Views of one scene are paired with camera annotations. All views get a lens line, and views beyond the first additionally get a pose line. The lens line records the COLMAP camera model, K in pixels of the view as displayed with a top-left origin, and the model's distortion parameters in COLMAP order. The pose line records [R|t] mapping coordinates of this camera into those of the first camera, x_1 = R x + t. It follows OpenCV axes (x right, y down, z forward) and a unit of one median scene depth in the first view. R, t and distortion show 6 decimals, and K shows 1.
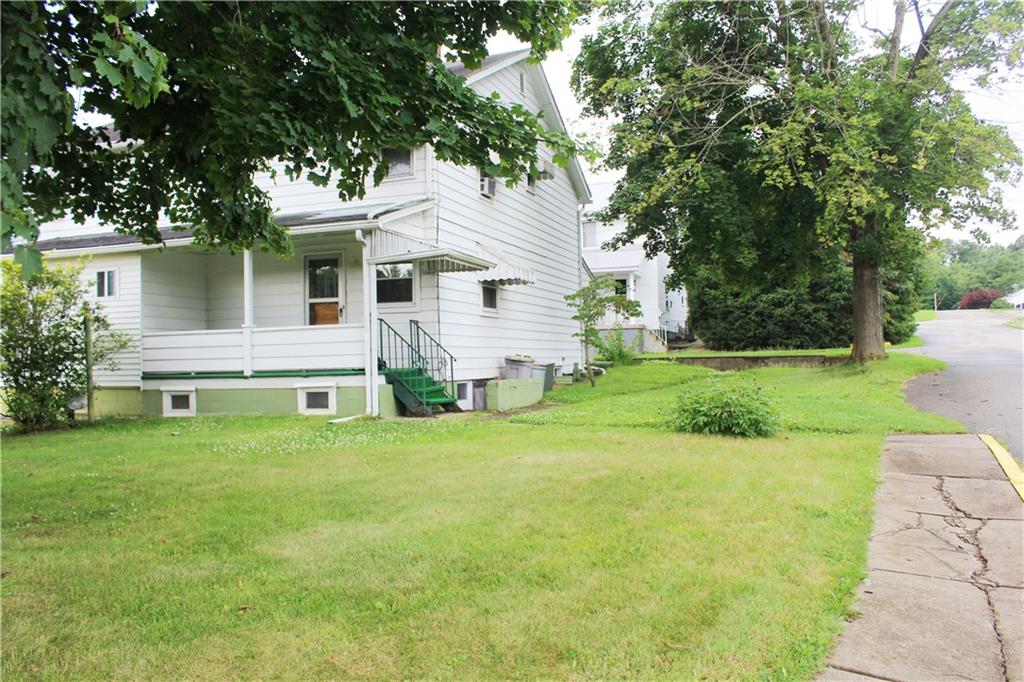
lens RADIAL K [[858.1, 0, 519.2], [0, 858.1, 344.6], [0, 0, 1]] dist [-0.166647, 0.153277]
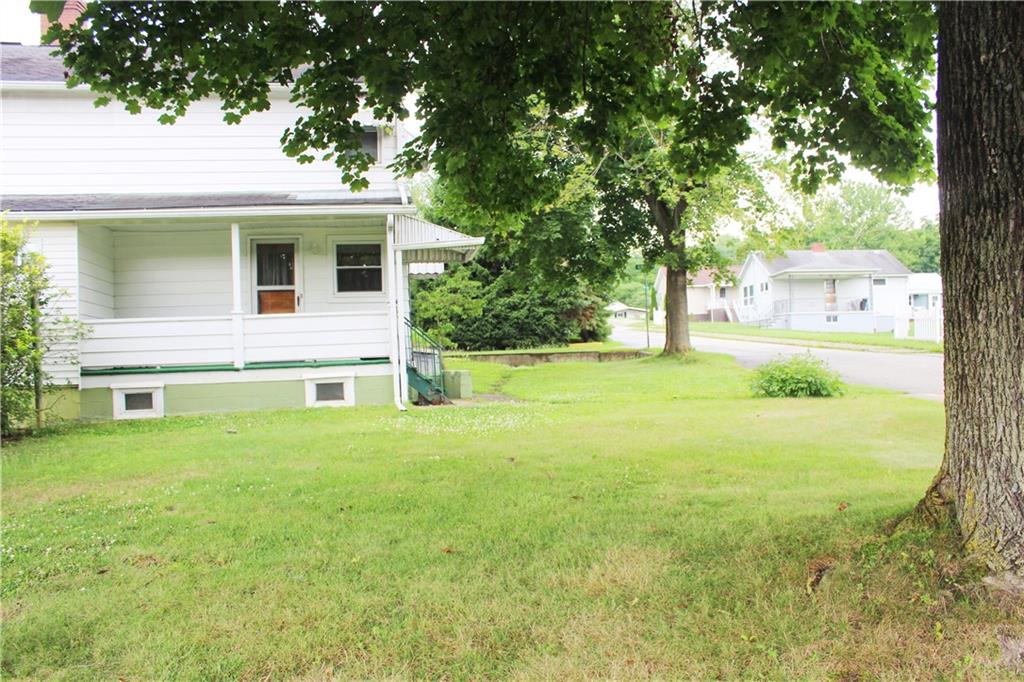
lens RADIAL K [[858.1, 0, 519.2], [0, 858.1, 344.6], [0, 0, 1]] dist [-0.166647, 0.153277]
pose [[0.869174, -0.002707, 0.494499, -0.463046], [0.008615, 0.999916, -0.009667, 0.021436], [-0.494431, 0.012663, 0.869124, 0.068438]]
